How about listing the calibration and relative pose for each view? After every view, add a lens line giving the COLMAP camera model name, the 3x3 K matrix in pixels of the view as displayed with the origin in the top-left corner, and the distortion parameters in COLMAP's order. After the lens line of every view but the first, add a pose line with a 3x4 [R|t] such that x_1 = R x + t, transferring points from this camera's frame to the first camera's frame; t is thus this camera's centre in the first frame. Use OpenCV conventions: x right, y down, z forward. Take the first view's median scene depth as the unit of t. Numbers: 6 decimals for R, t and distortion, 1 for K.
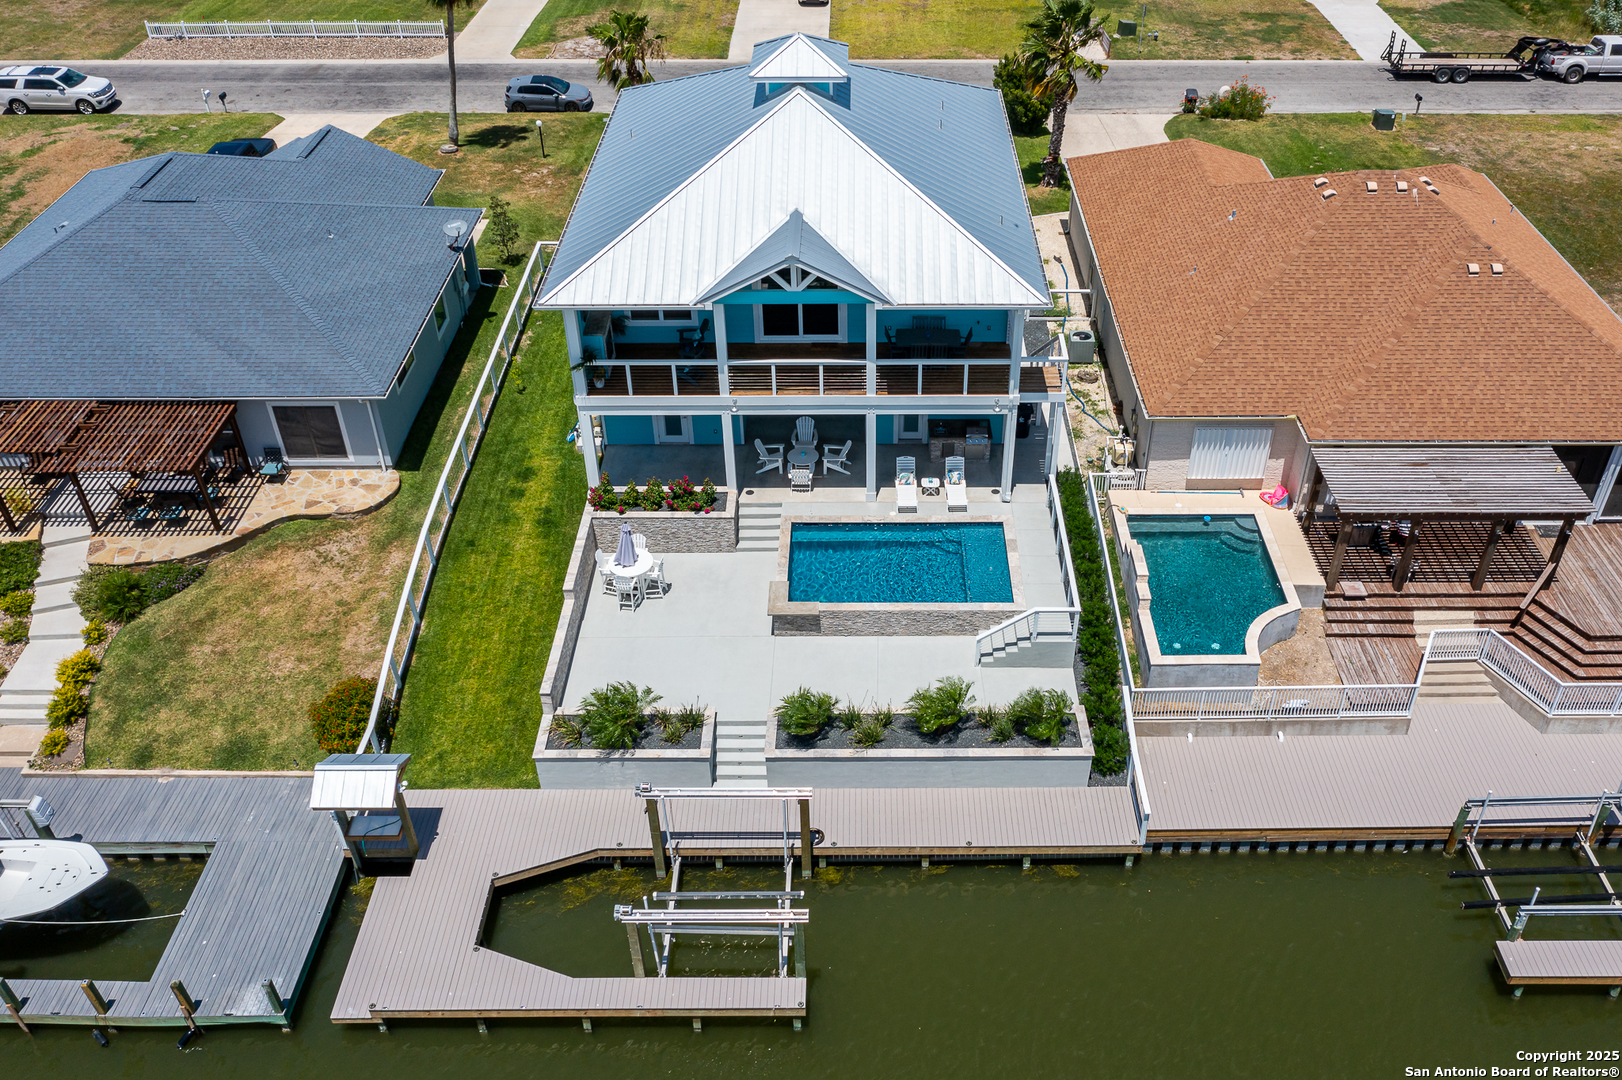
lens RADIAL K [[1382.5, 0, 876.4], [0, 1382.5, 542.8], [0, 0, 1]] dist [0.000039, 0.001285]
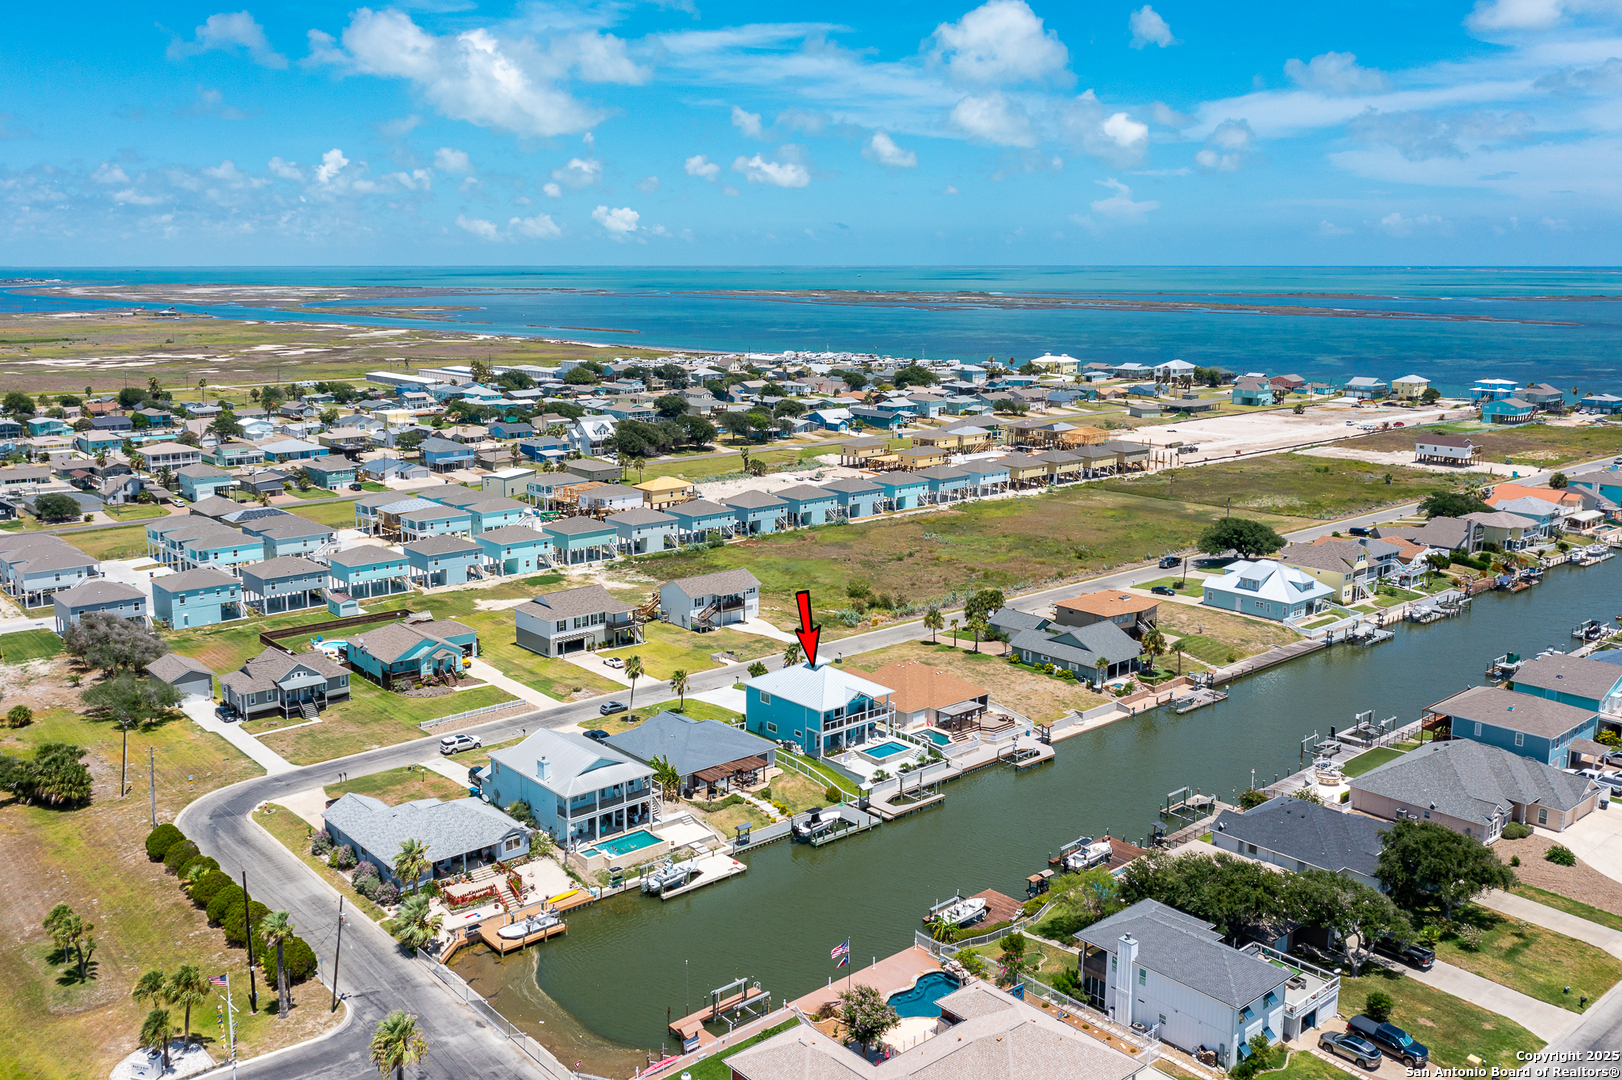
lens RADIAL K [[1334.4, 0, 811.0], [0, 1334.4, 540.0], [0, 0, 1]] dist [-0.014206, -0.004843]
pose [[0.754360, -0.126411, 0.644175, -3.105218], [0.390837, 0.874900, -0.286000, 0.606810], [-0.527436, 0.467514, 0.709396, -2.512169]]
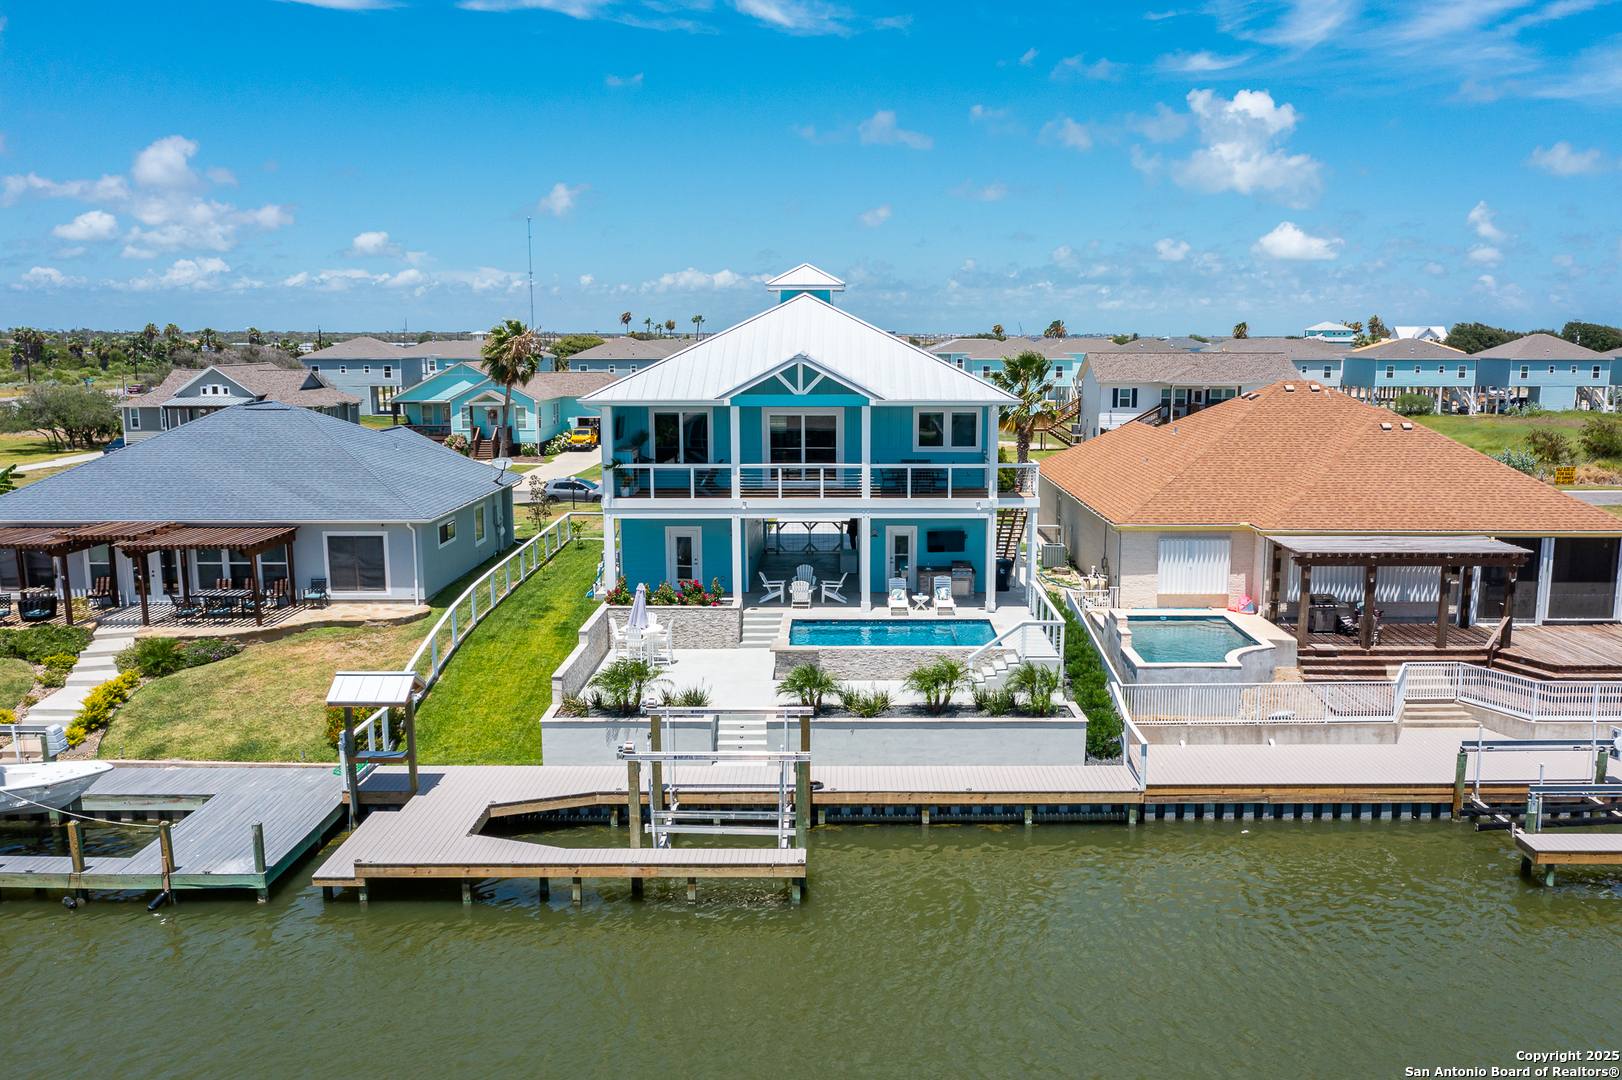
lens RADIAL K [[1354.2, 0, 845.6], [0, 1354.2, 538.8], [0, 0, 1]] dist [-0.002344, 0.003158]
pose [[0.999965, -0.002158, -0.008049, -0.011886], [-0.001907, 0.880981, -0.473149, 0.449821], [0.008112, 0.473147, 0.880946, 0.046778]]
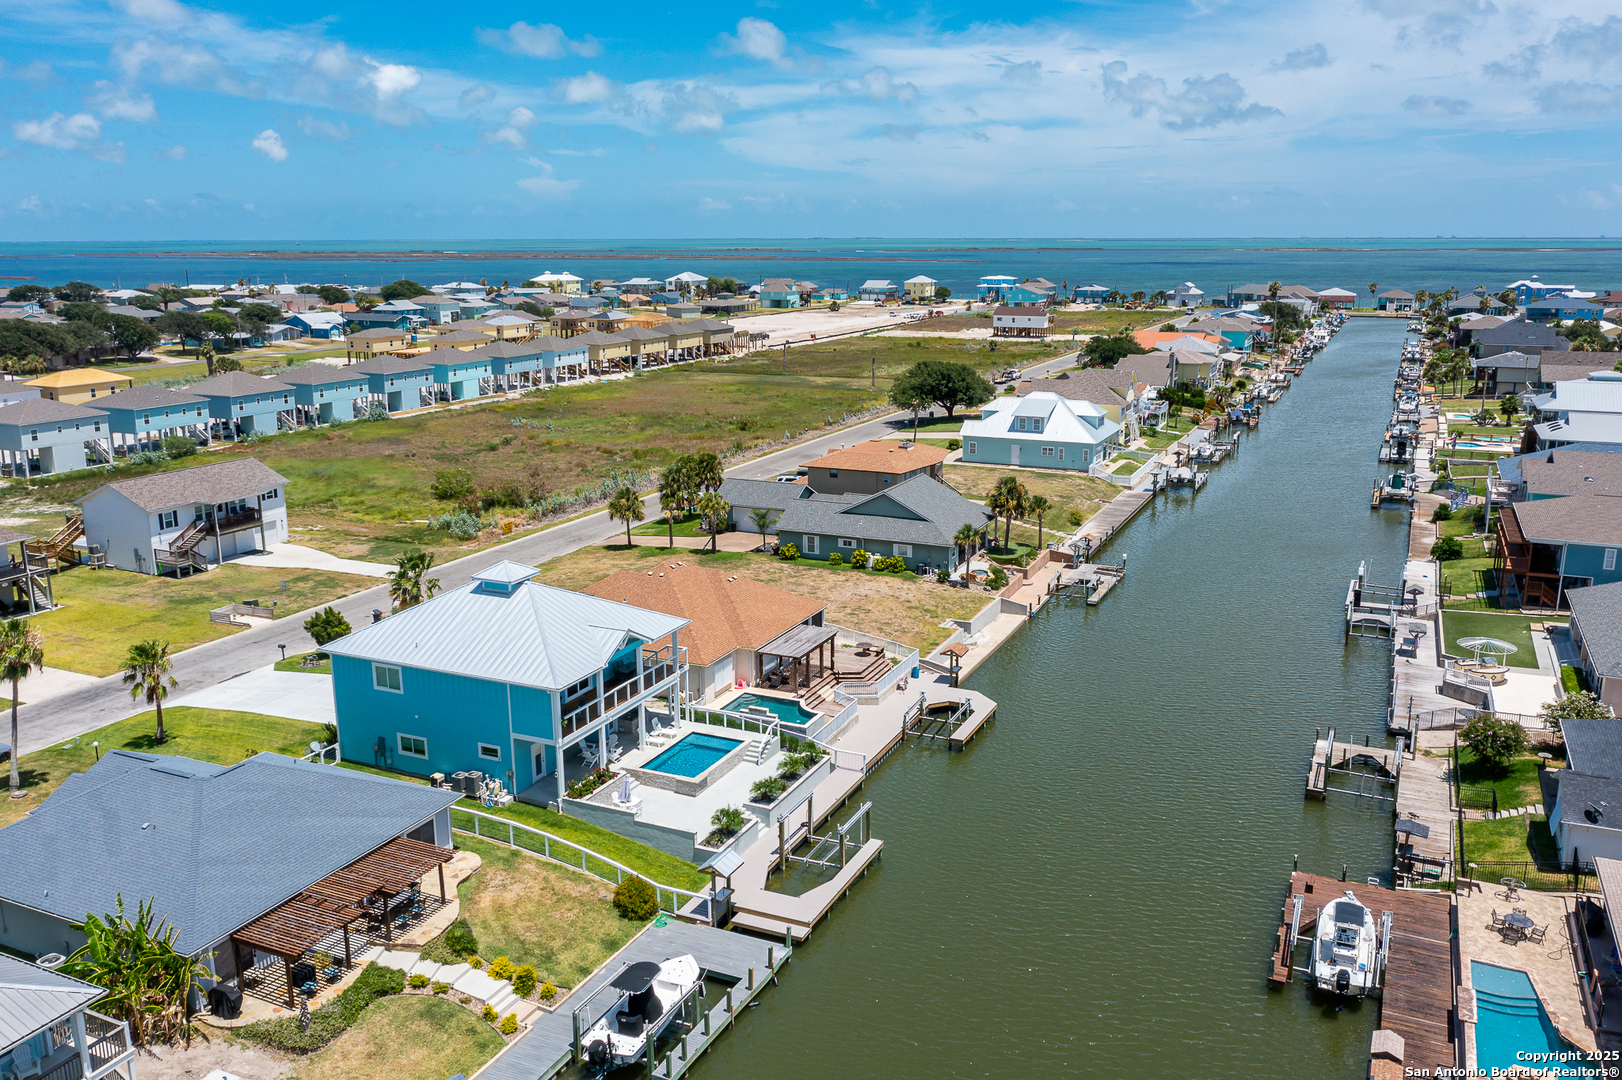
lens RADIAL K [[1280.2, 0, 834.6], [0, 1280.2, 537.0], [0, 0, 1]] dist [-0.003678, 0.003117]
pose [[0.418949, -0.212335, 0.882834, -1.568891], [0.548637, 0.833921, -0.059785, -0.028104], [-0.723519, 0.509402, 0.465865, -0.235654]]
